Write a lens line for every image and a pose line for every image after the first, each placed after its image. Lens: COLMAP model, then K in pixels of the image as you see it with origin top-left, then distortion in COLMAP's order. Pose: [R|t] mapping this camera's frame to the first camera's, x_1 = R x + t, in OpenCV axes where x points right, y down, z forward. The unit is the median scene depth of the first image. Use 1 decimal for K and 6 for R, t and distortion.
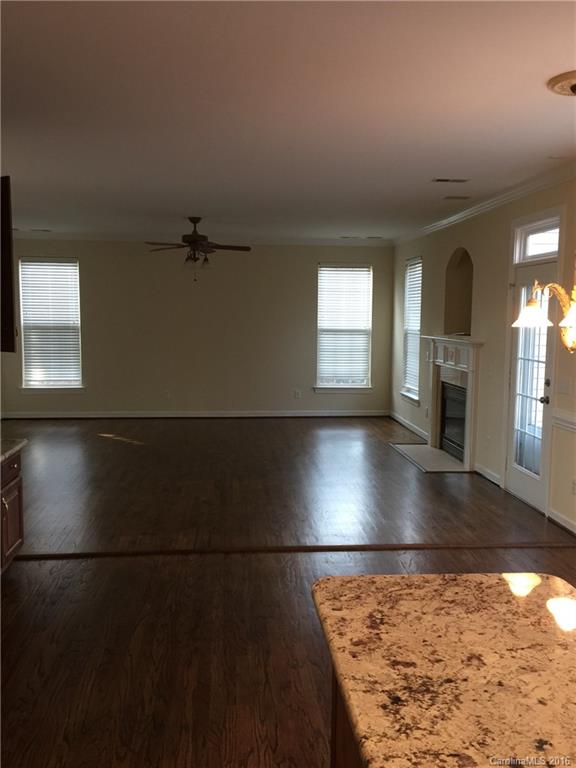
lens RADIAL K [[664.5, 0, 287.6], [0, 664.5, 383.9], [0, 0, 1]] dist [0.007905, -0.022118]
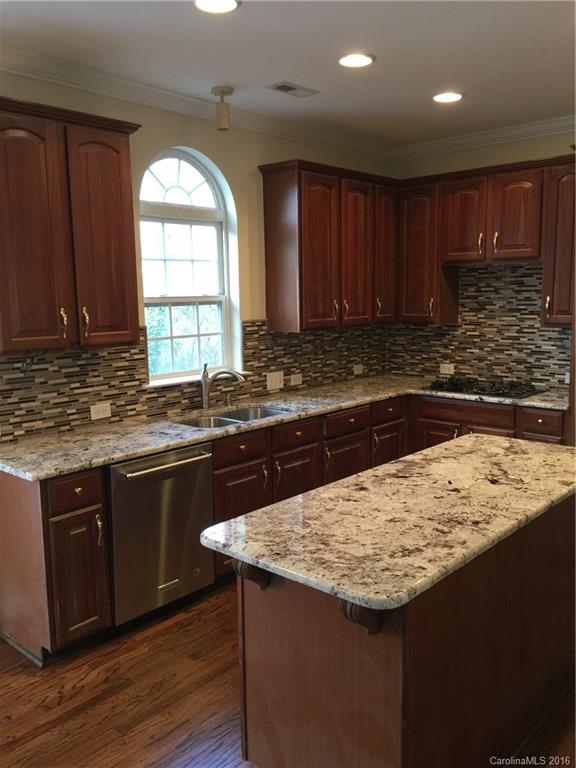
lens RADIAL K [[664.5, 0, 287.6], [0, 664.5, 384.1], [0, 0, 1]] dist [0.007905, -0.022118]
pose [[-0.671748, -0.096466, 0.734472, -0.542057], [0.095460, 0.971945, 0.214964, -0.190781], [-0.734603, 0.214514, -0.643694, 1.835872]]
